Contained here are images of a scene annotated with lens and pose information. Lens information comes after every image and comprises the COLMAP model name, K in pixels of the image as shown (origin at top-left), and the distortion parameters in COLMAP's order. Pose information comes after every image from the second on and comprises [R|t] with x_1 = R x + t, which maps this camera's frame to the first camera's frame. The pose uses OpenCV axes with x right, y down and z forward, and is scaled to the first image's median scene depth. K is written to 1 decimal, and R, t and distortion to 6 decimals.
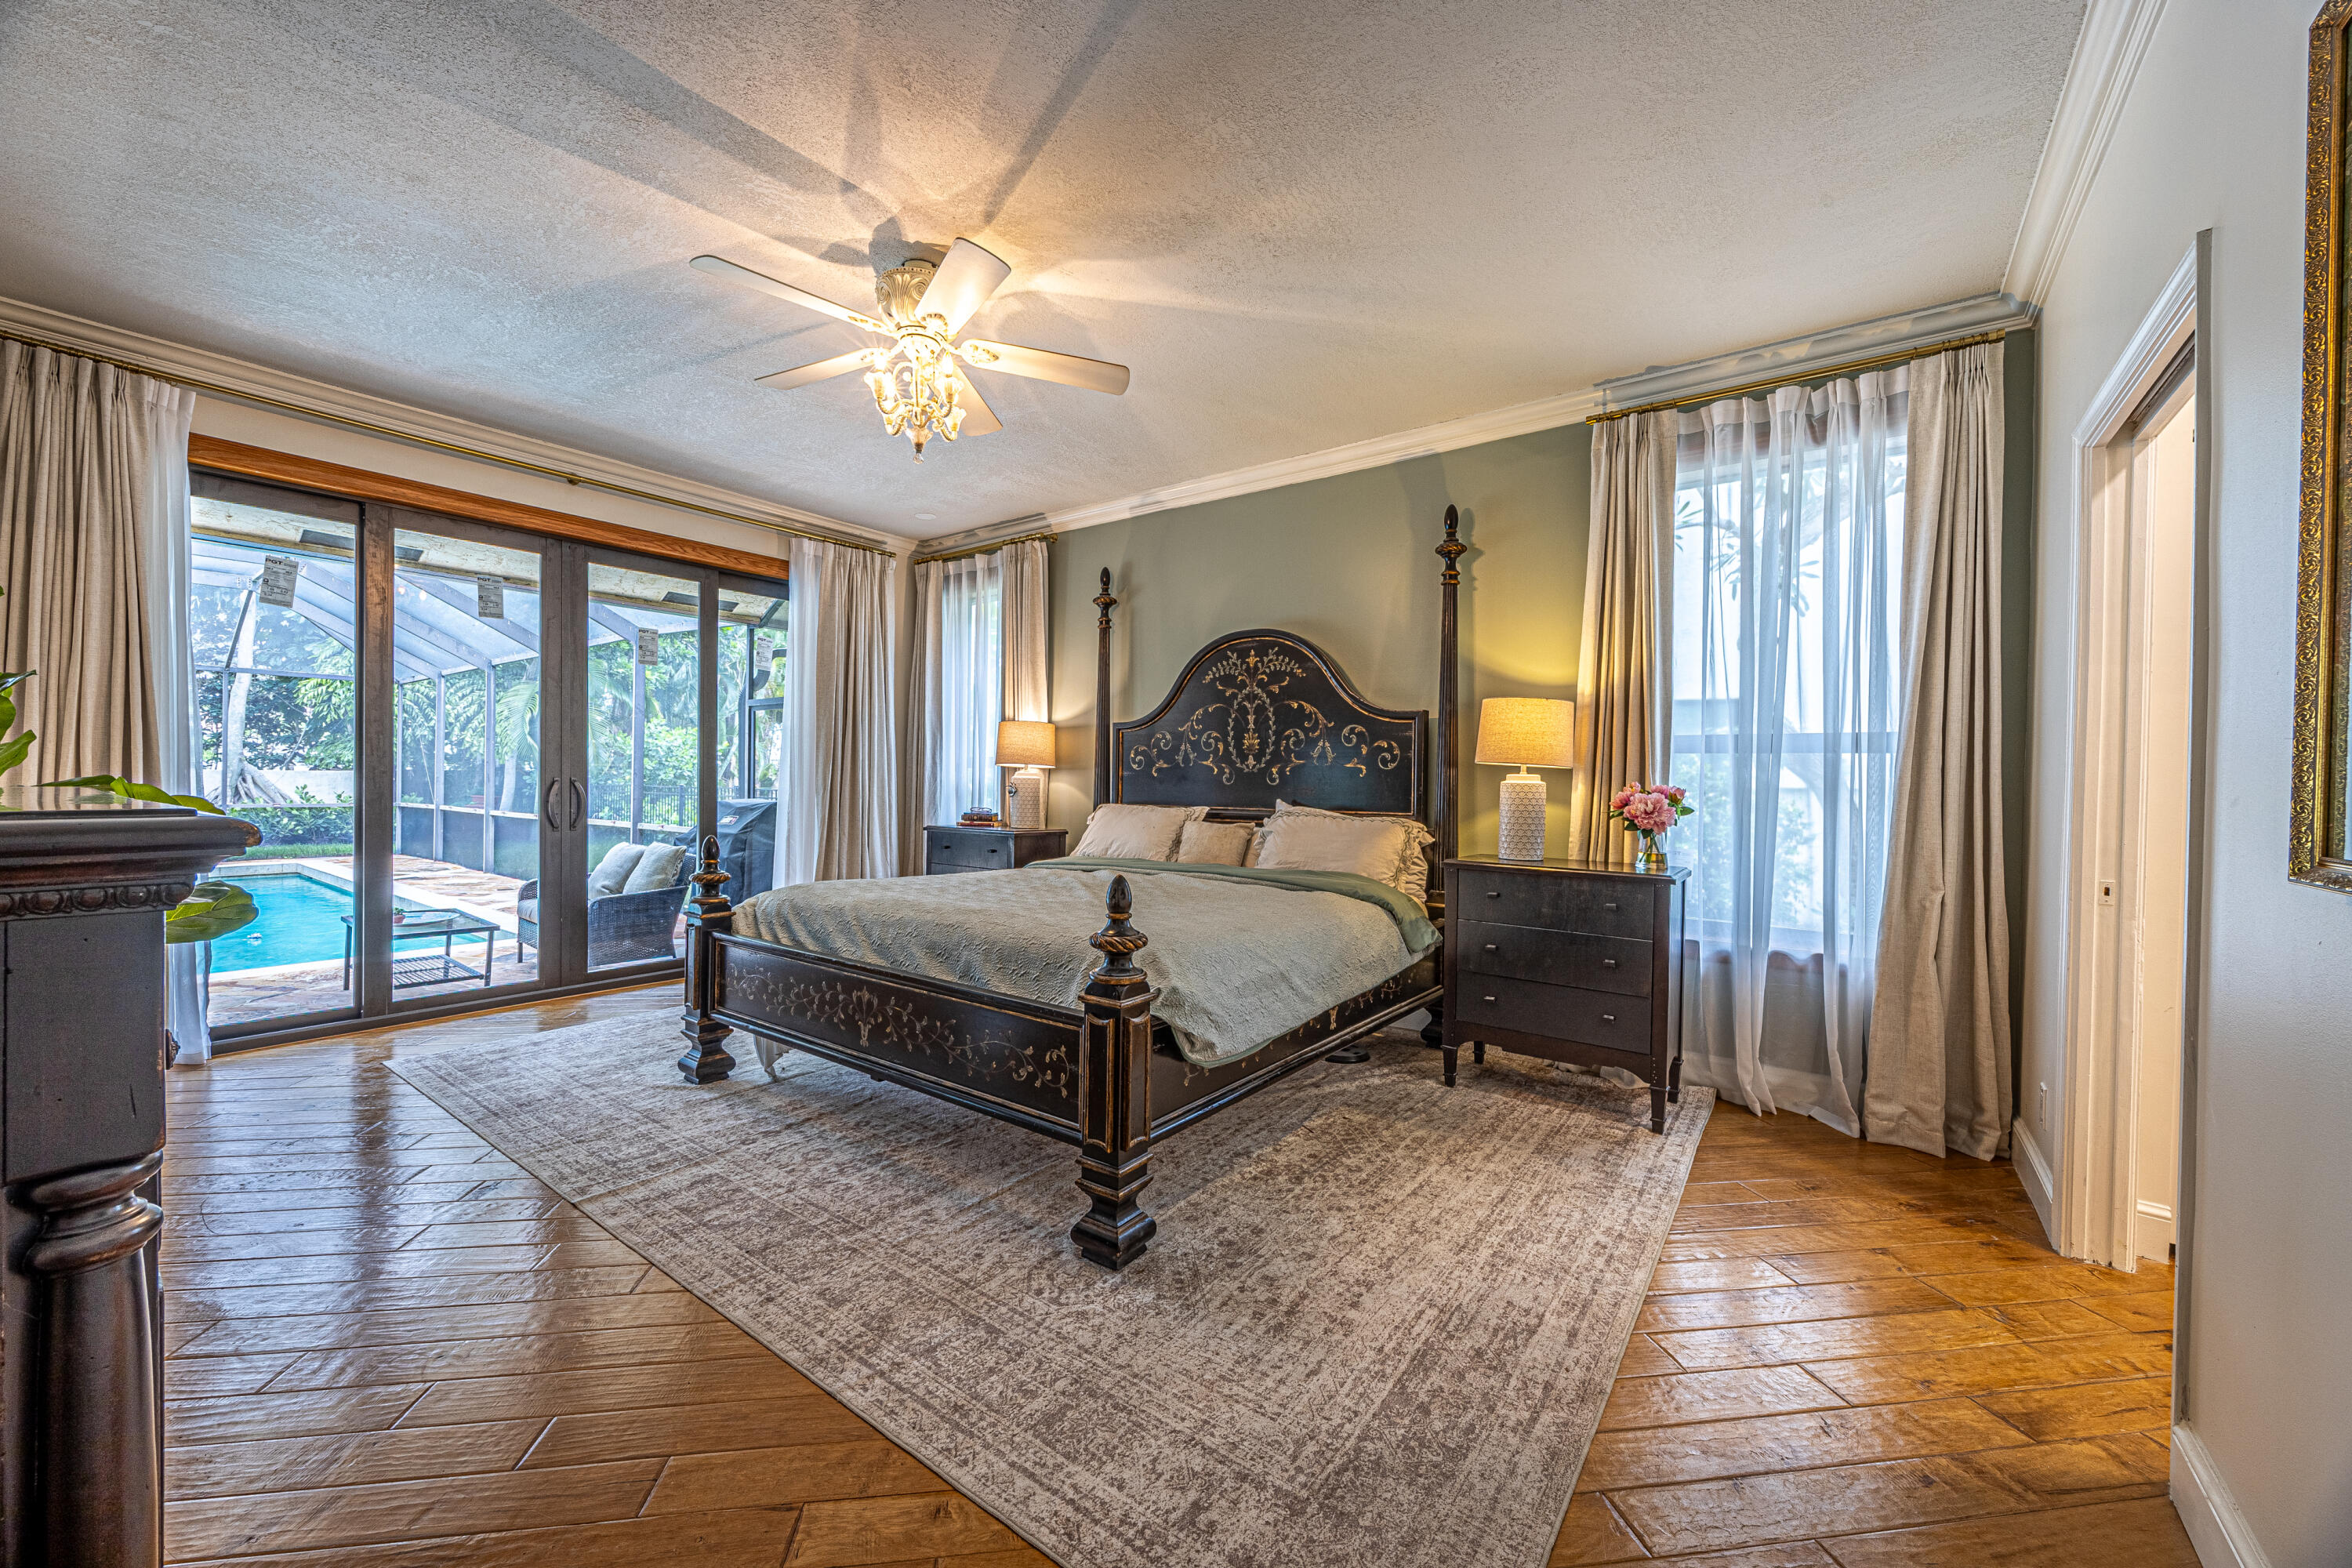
lens RADIAL K [[895.5, 0, 1170.9], [0, 895.5, 786.8], [0, 0, 1]] dist [0.000556, 0.000334]
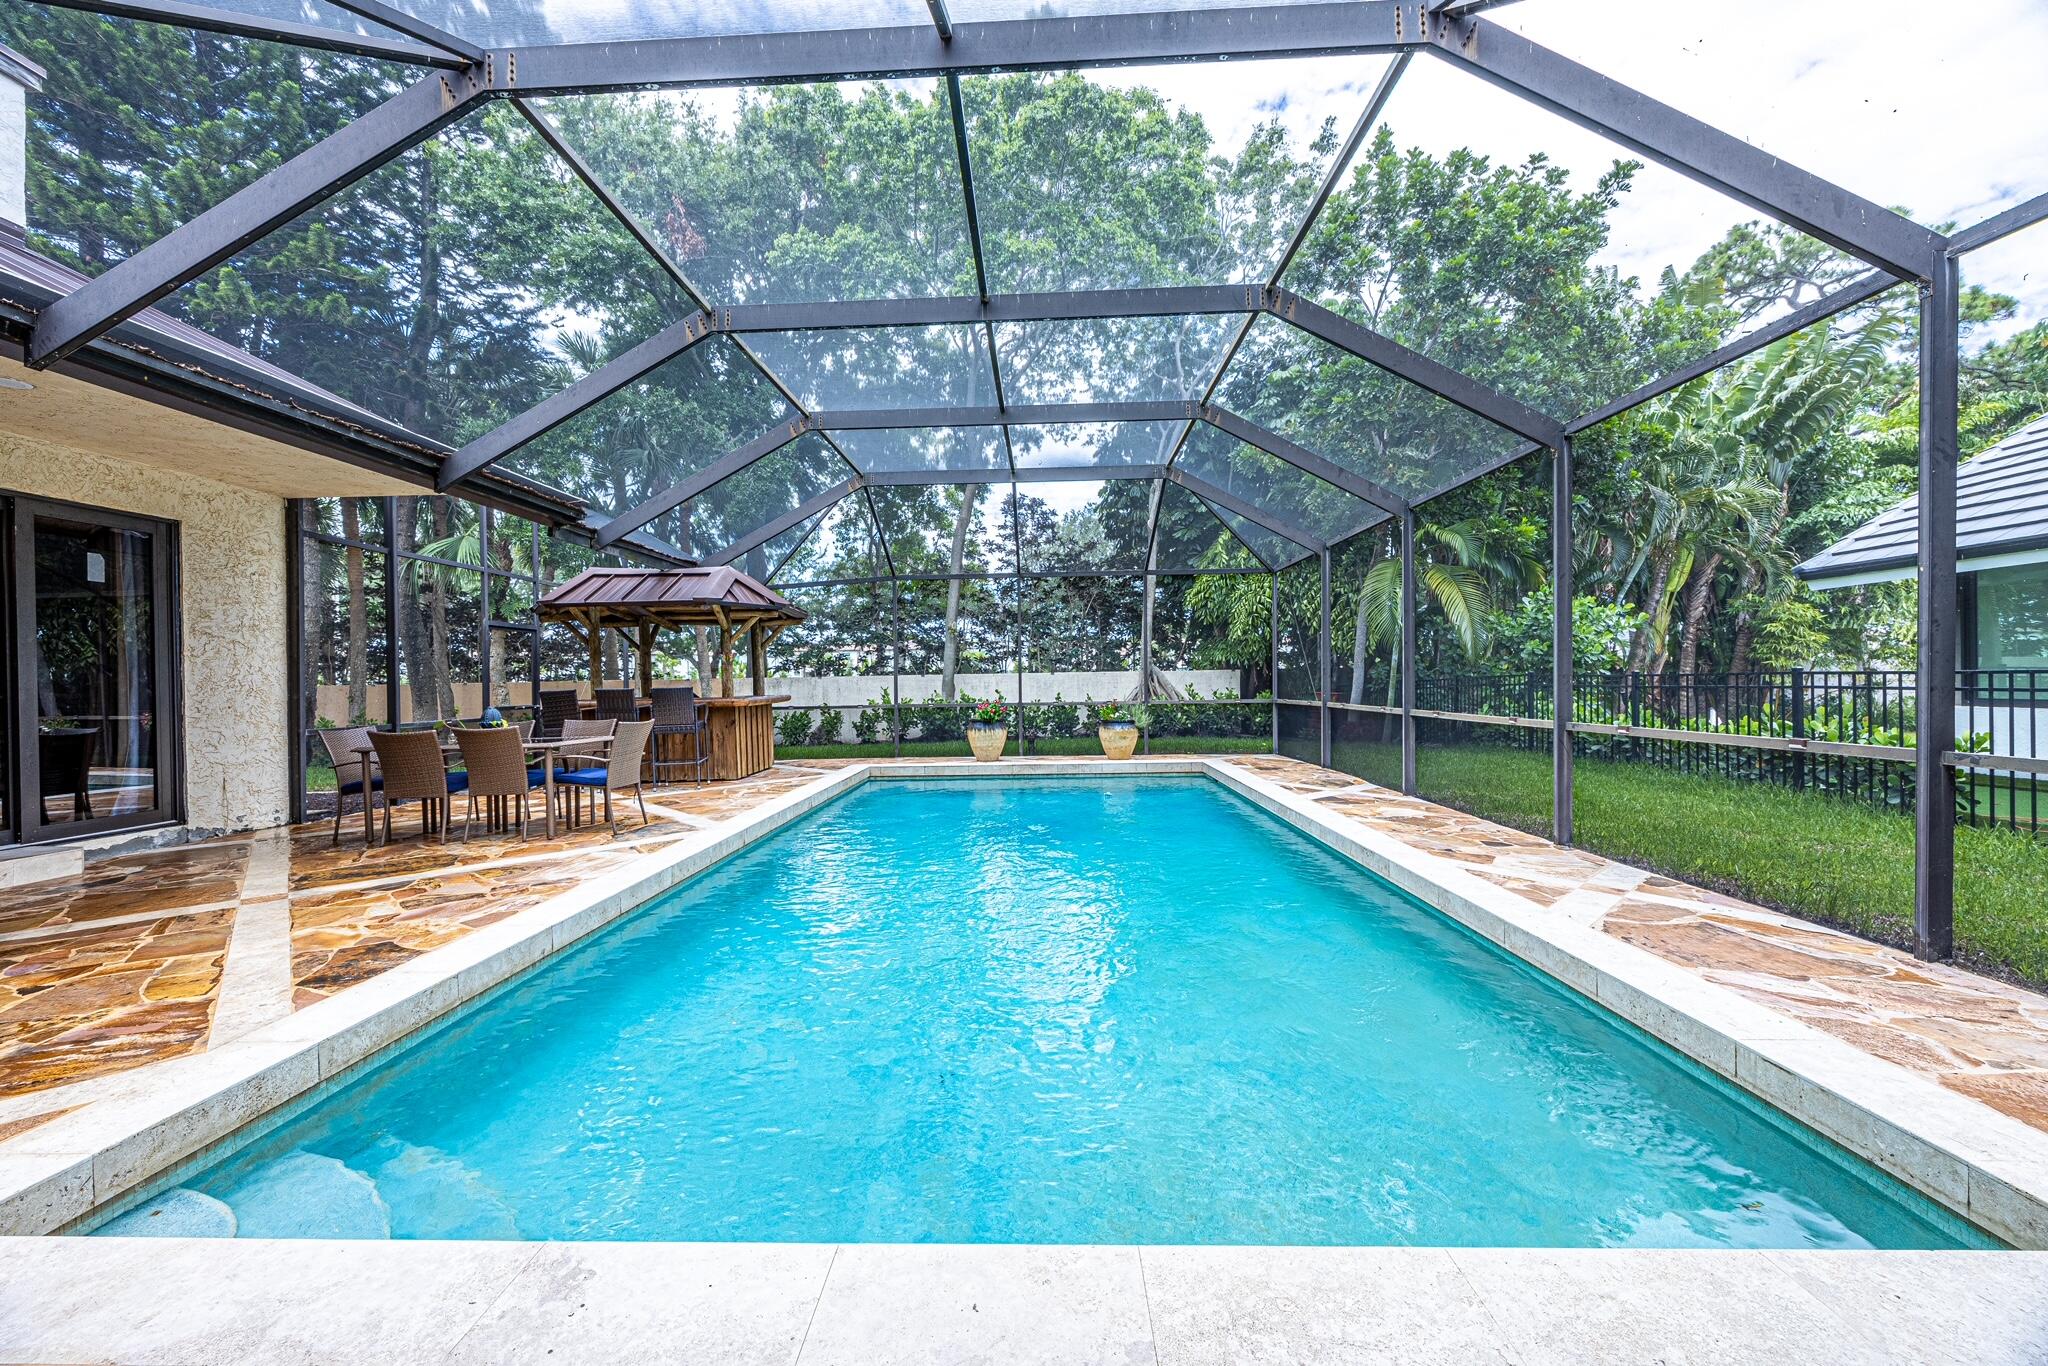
lens RADIAL K [[779.8, 0, 1019.0], [0, 779.8, 684.2], [0, 0, 1]] dist [0.000556, 0.000334]
pose [[0.577201, -0.014409, -0.816475, -0.471884], [0.010541, 0.999892, -0.010194, 0.010357], [0.816534, -0.002723, 0.577291, 0.419074]]
